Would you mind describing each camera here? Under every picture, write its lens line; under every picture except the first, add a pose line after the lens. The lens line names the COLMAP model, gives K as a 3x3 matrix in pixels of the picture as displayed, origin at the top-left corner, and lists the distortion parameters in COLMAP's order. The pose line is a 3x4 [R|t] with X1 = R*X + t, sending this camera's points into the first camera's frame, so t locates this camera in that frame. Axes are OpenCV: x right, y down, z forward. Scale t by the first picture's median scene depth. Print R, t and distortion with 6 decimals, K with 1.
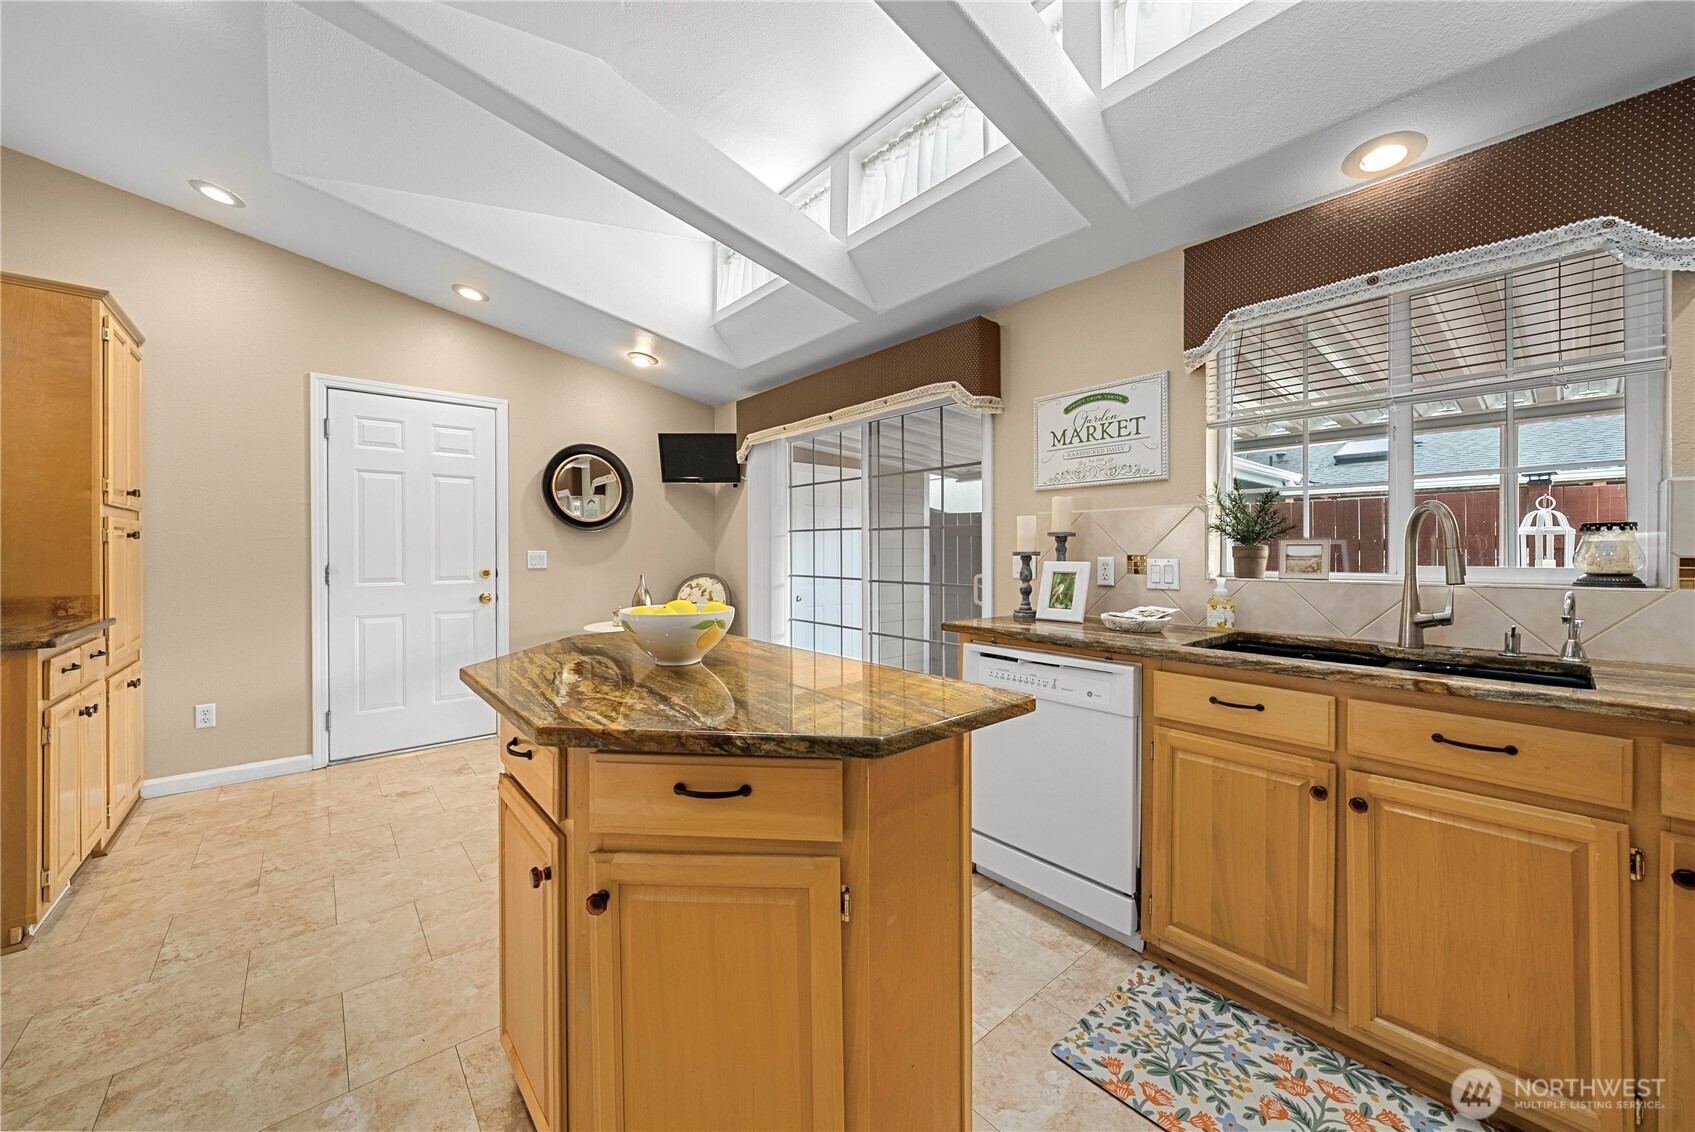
lens RADIAL K [[620.4, 0, 845.0], [0, 620.4, 554.7], [0, 0, 1]] dist [-0.006874, 0.000839]
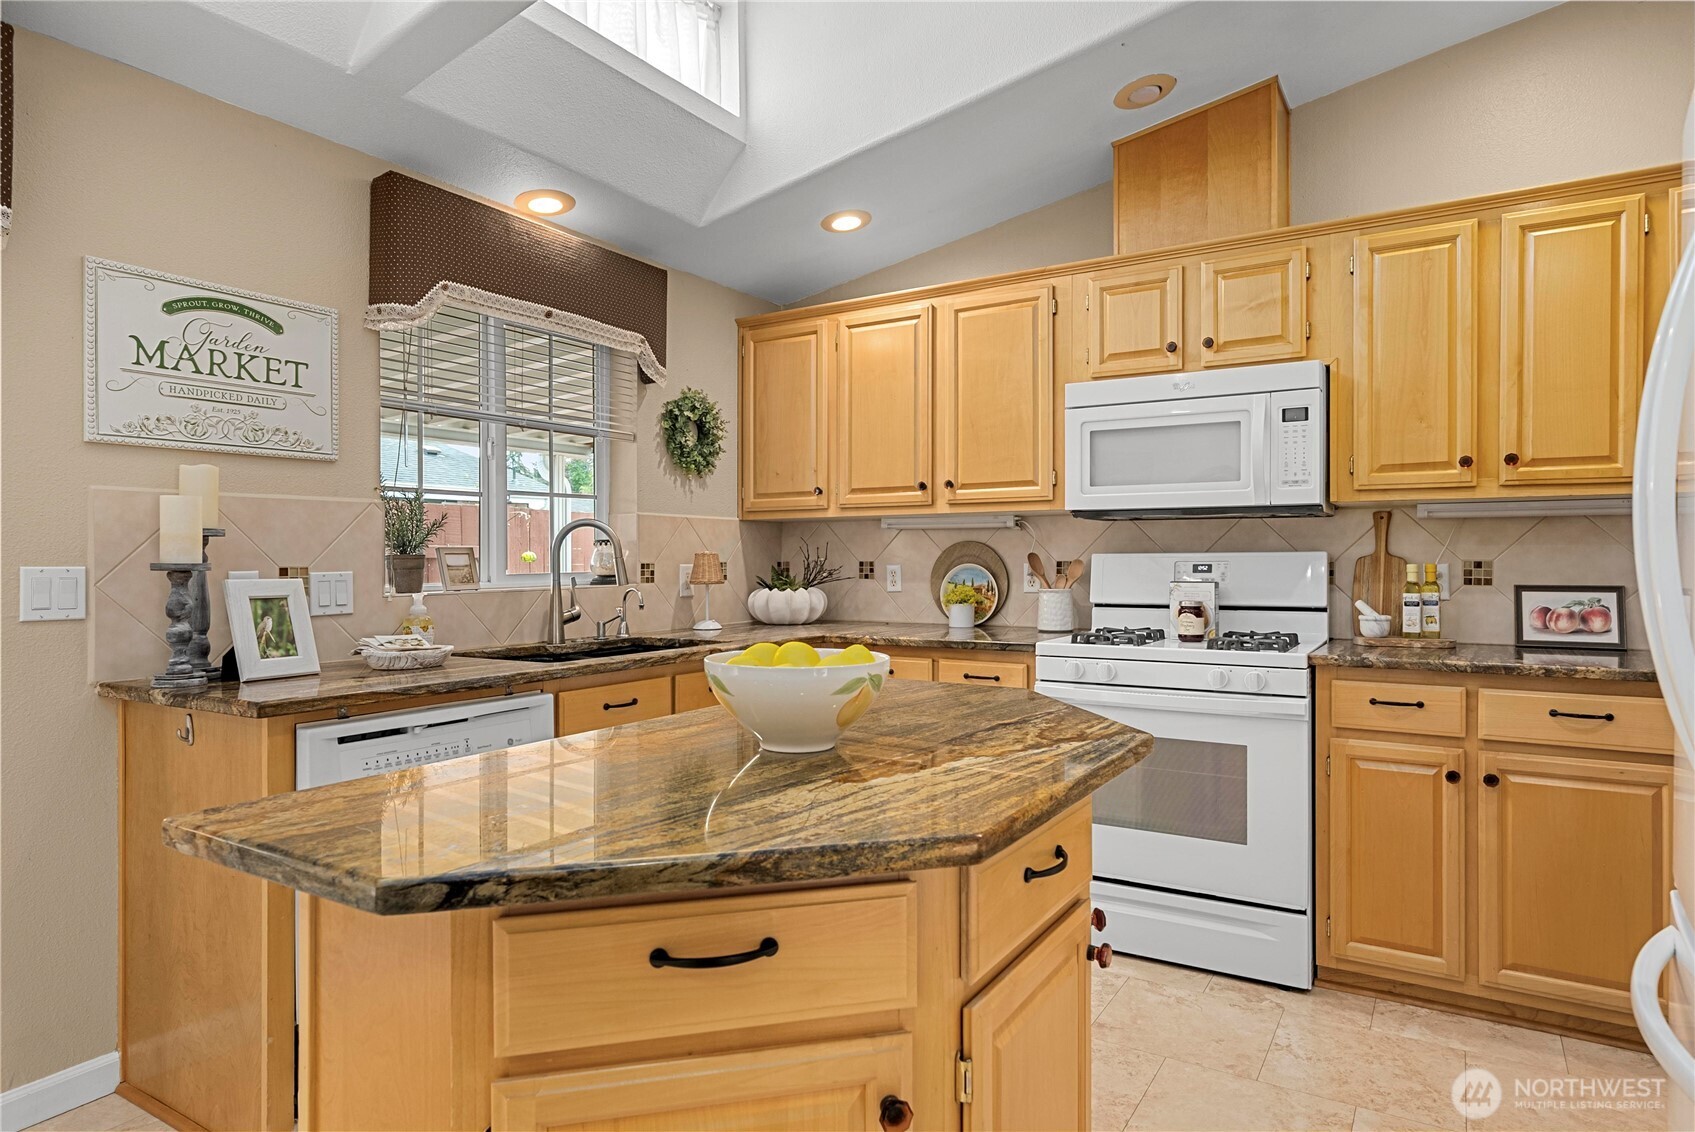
lens RADIAL K [[986.3, 0, 856.7], [0, 986.3, 564.1], [0, 0, 1]] dist [0.001852, 0.000297]
pose [[-0.308800, -0.004314, 0.951117, -0.729520], [0.010539, 0.999913, 0.007957, -0.004904], [-0.951068, 0.012481, -0.308728, 0.754095]]
